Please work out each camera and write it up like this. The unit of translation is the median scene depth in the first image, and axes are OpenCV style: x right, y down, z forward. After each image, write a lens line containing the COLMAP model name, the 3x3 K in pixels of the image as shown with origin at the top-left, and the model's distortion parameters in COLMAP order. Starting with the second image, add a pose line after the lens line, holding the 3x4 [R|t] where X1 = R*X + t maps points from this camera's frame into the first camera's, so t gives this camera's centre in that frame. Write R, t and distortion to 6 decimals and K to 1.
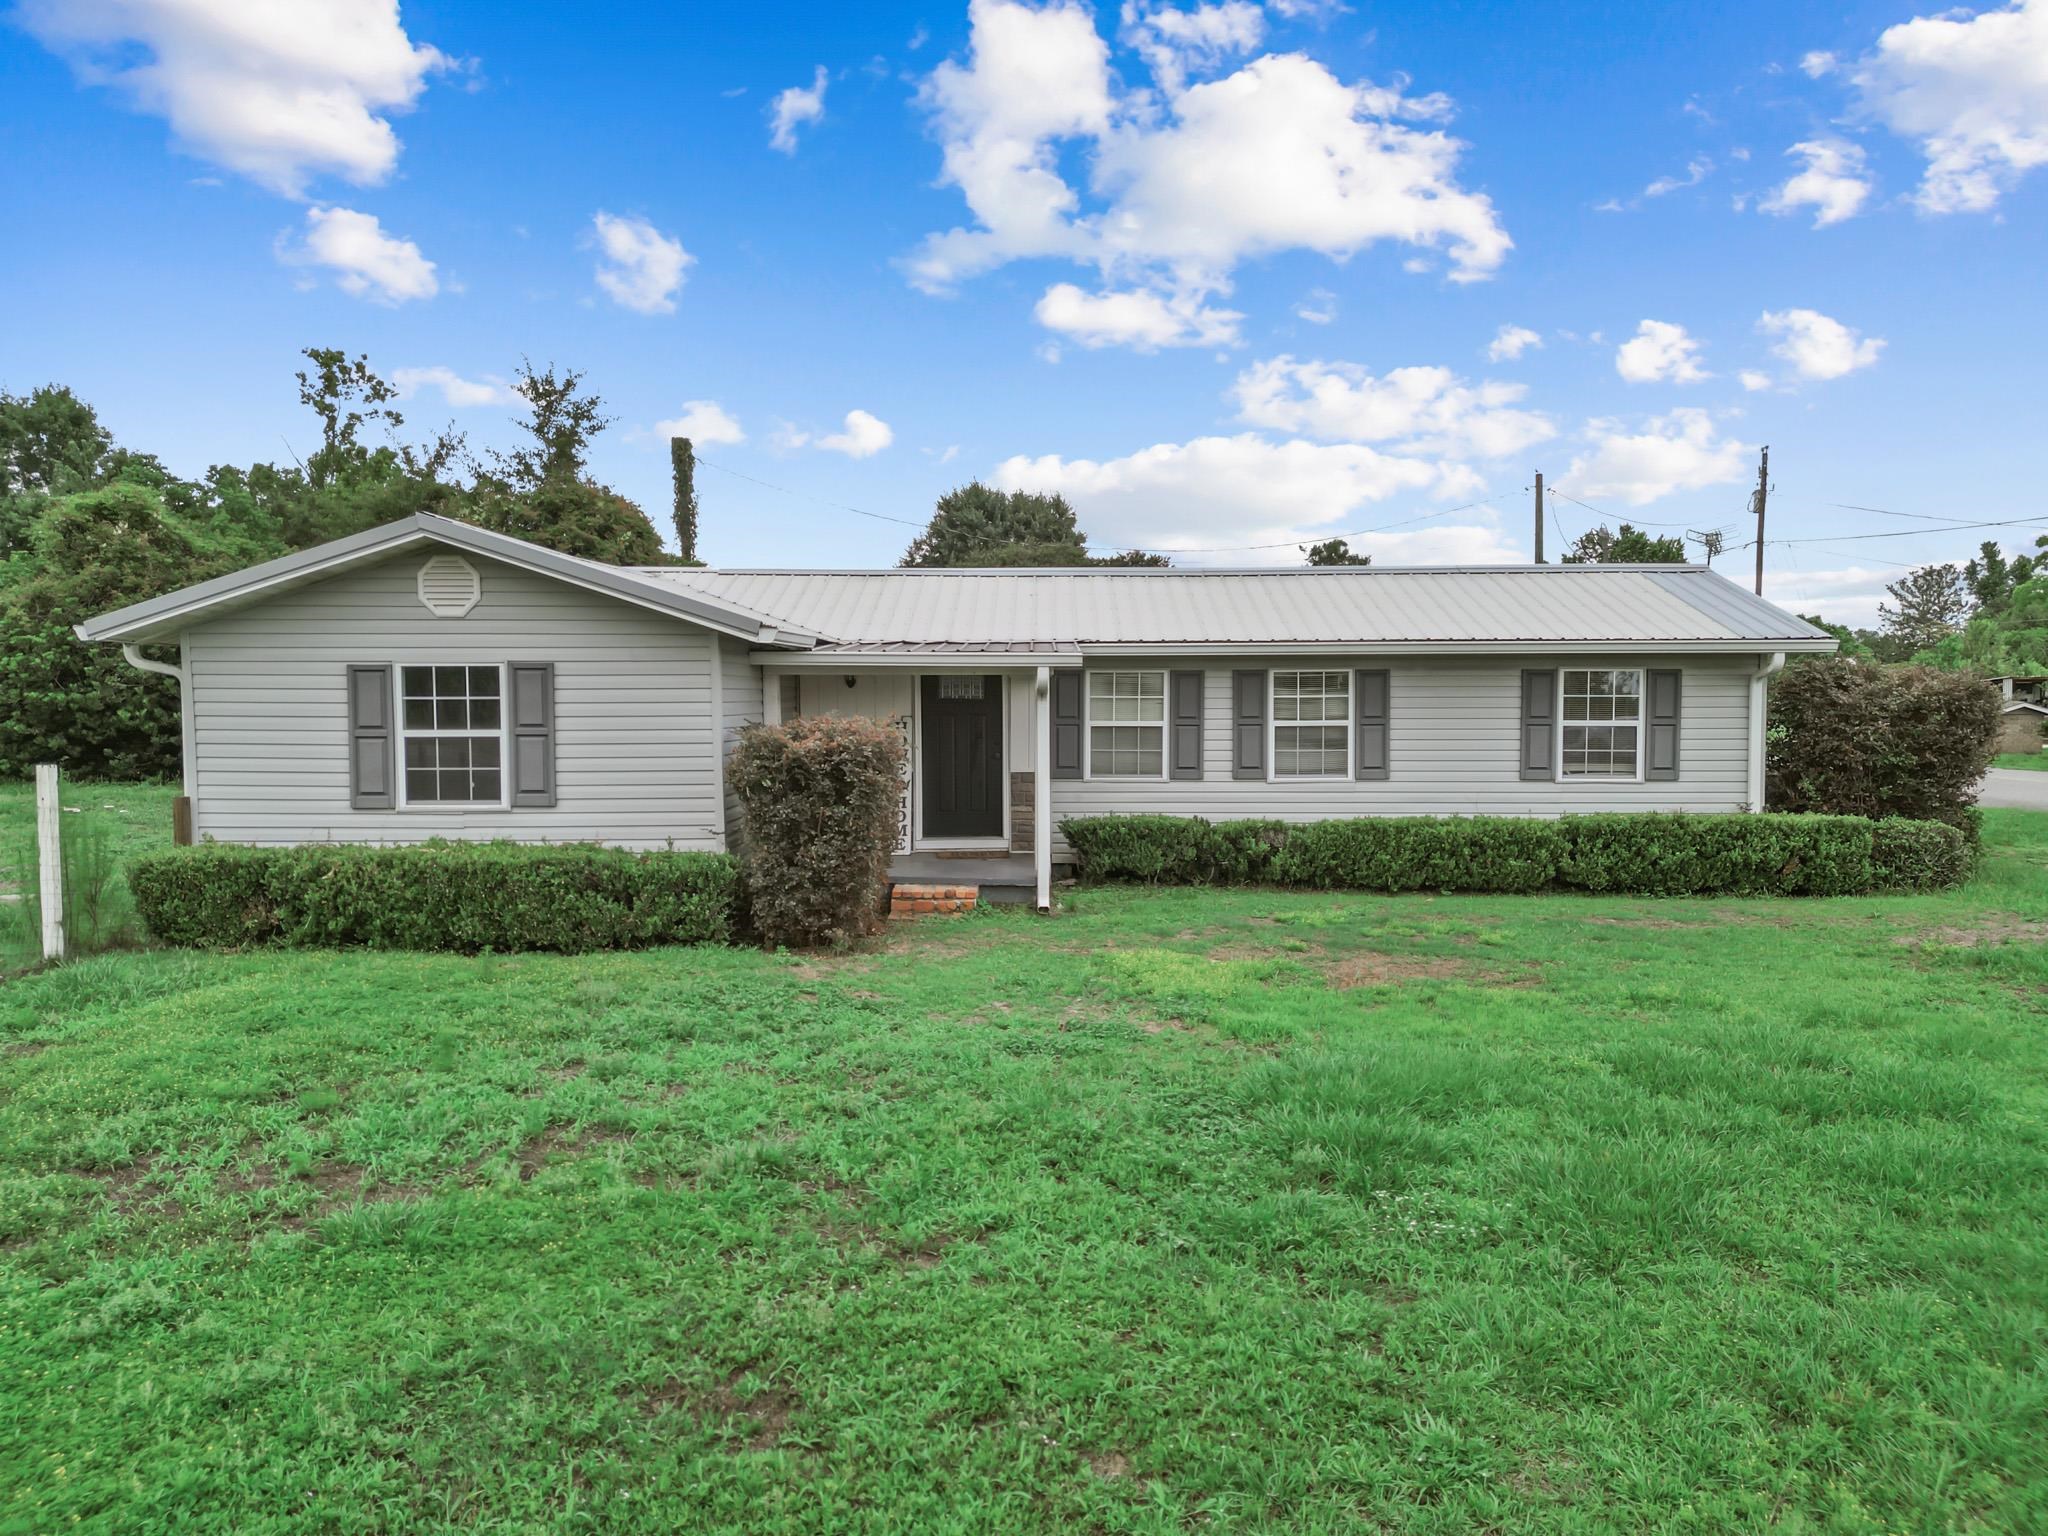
lens RADIAL K [[1425.8, 0, 1024.0], [0, 1425.8, 768.0], [0, 0, 1]] dist [0.009836, -0.005613]
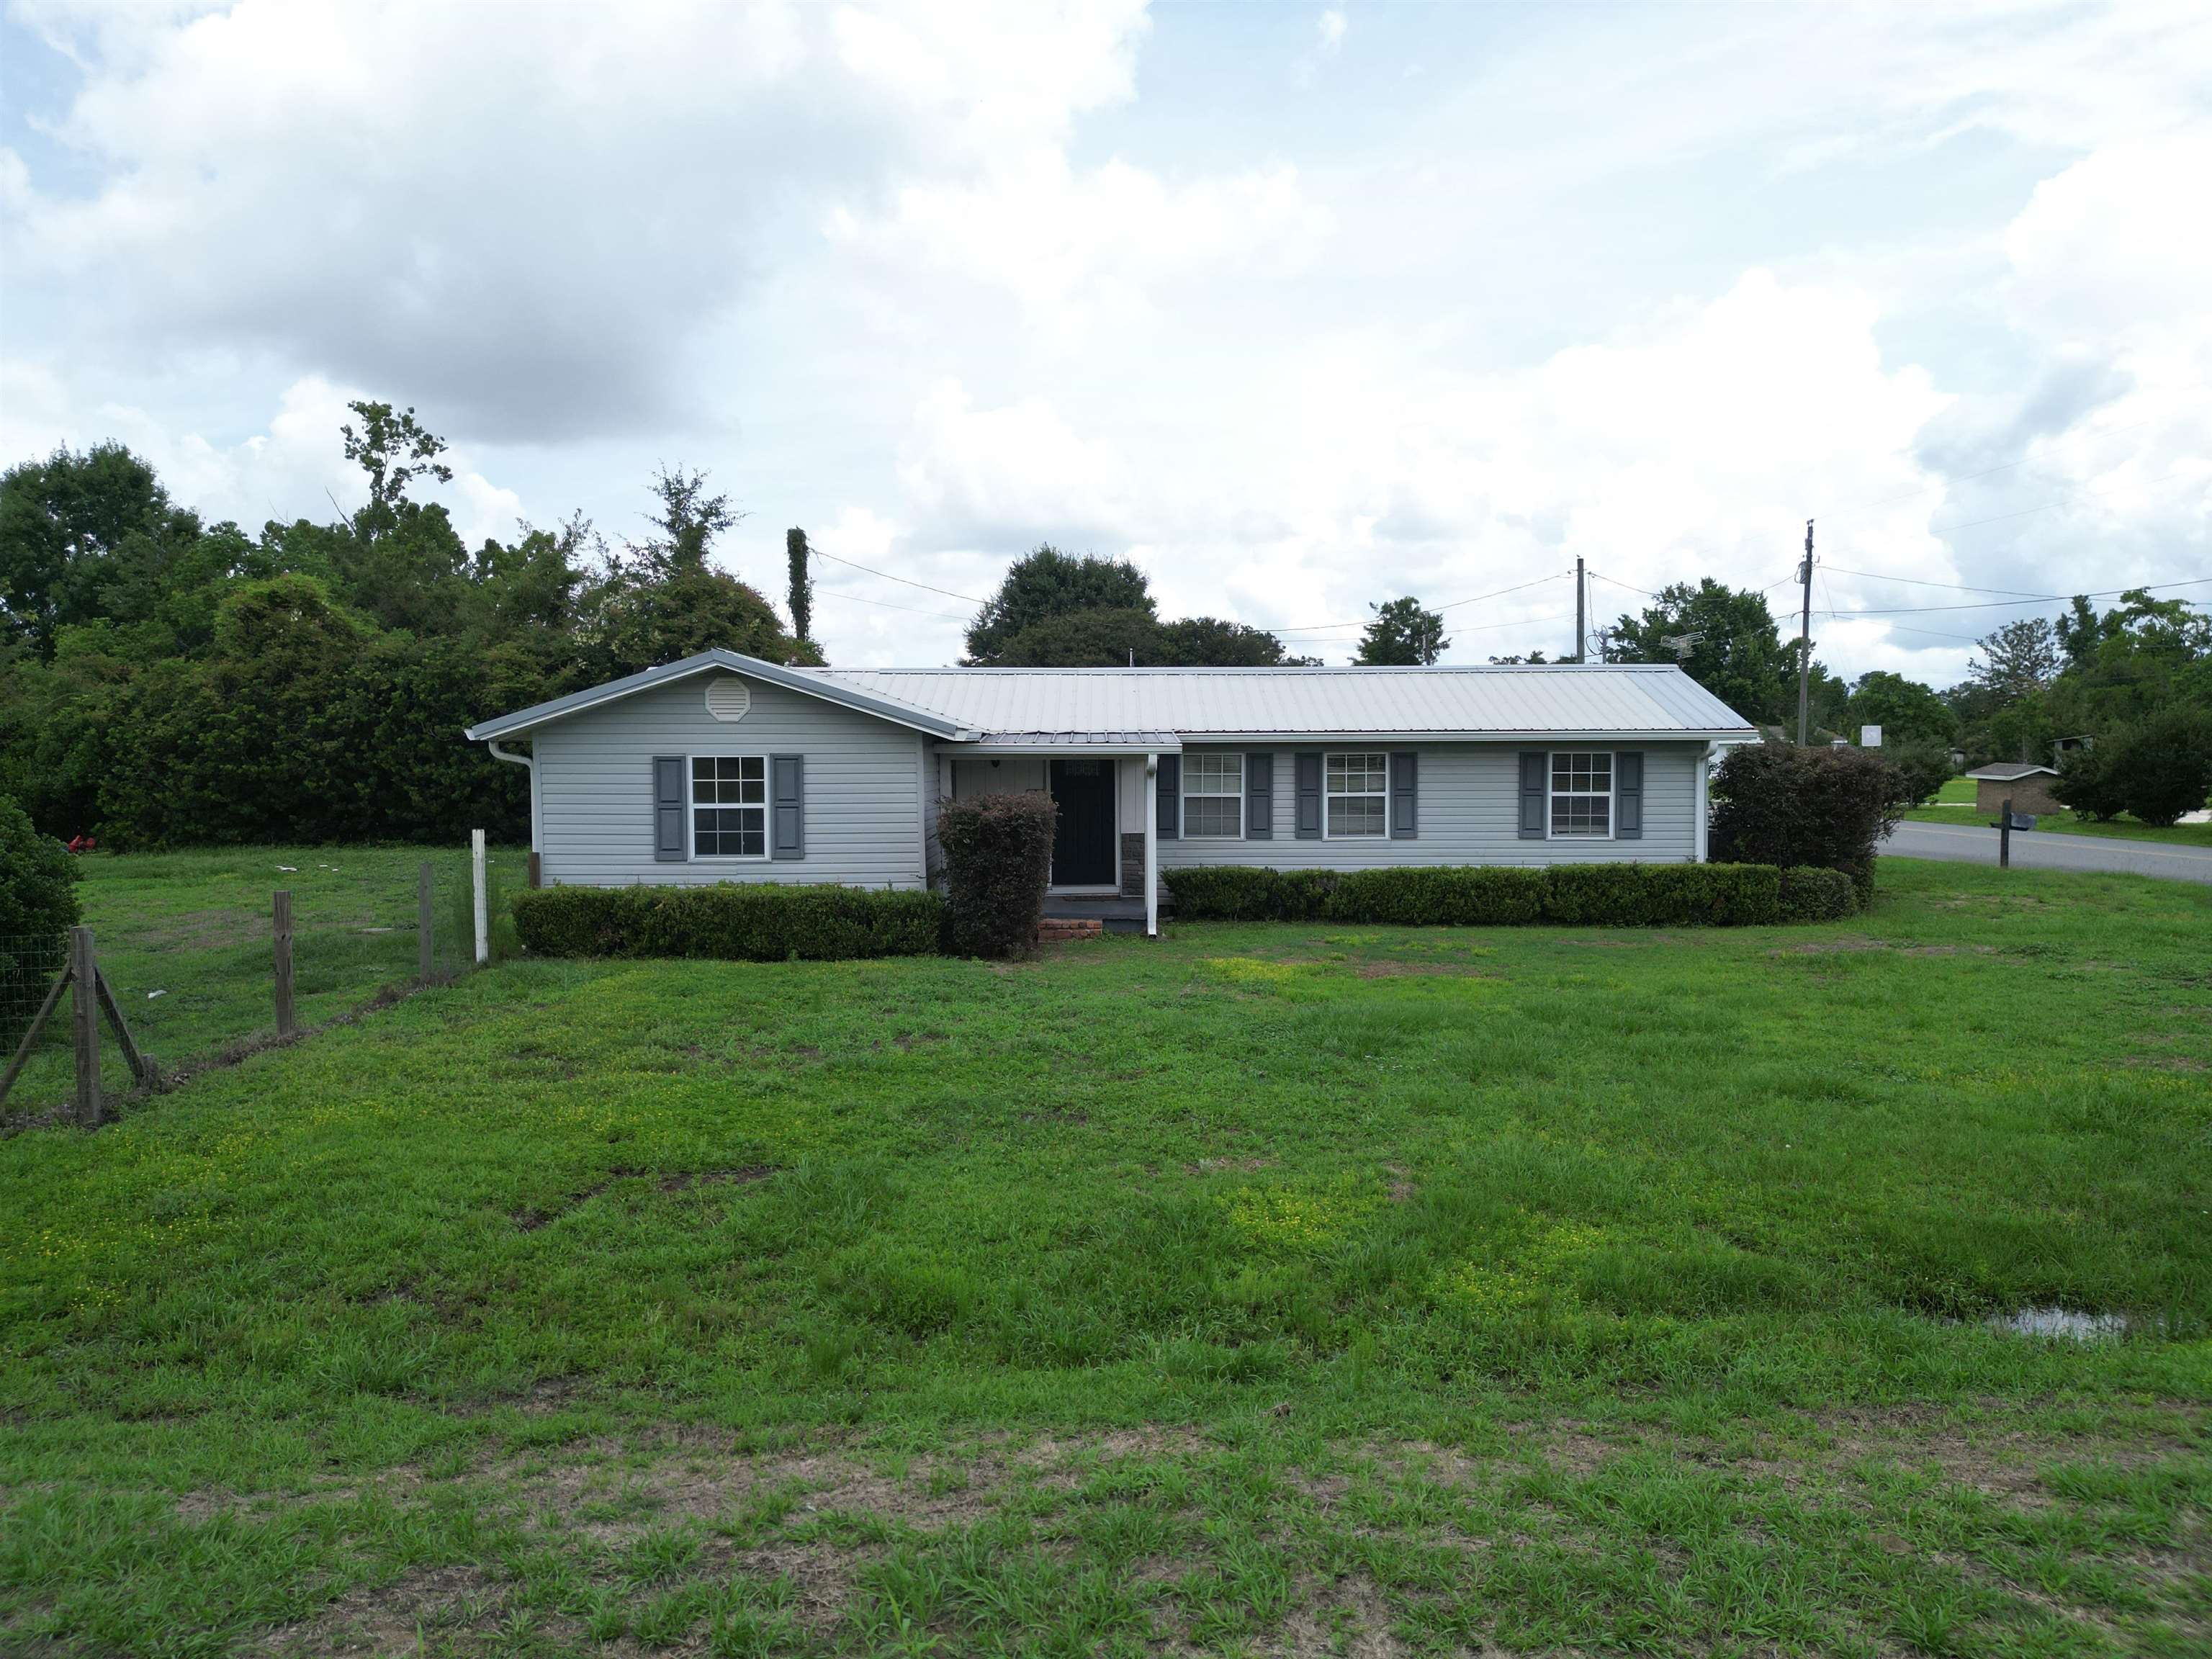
lens RADIAL K [[1532.2, 0, 1106.0], [0, 1532.2, 829.5], [0, 0, 1]] dist [0.021129, -0.025237]
pose [[0.999857, -0.002454, 0.016756, -0.047862], [0.002469, 0.999997, -0.000839, 0.000624], [-0.016754, 0.000880, 0.999859, -0.381857]]
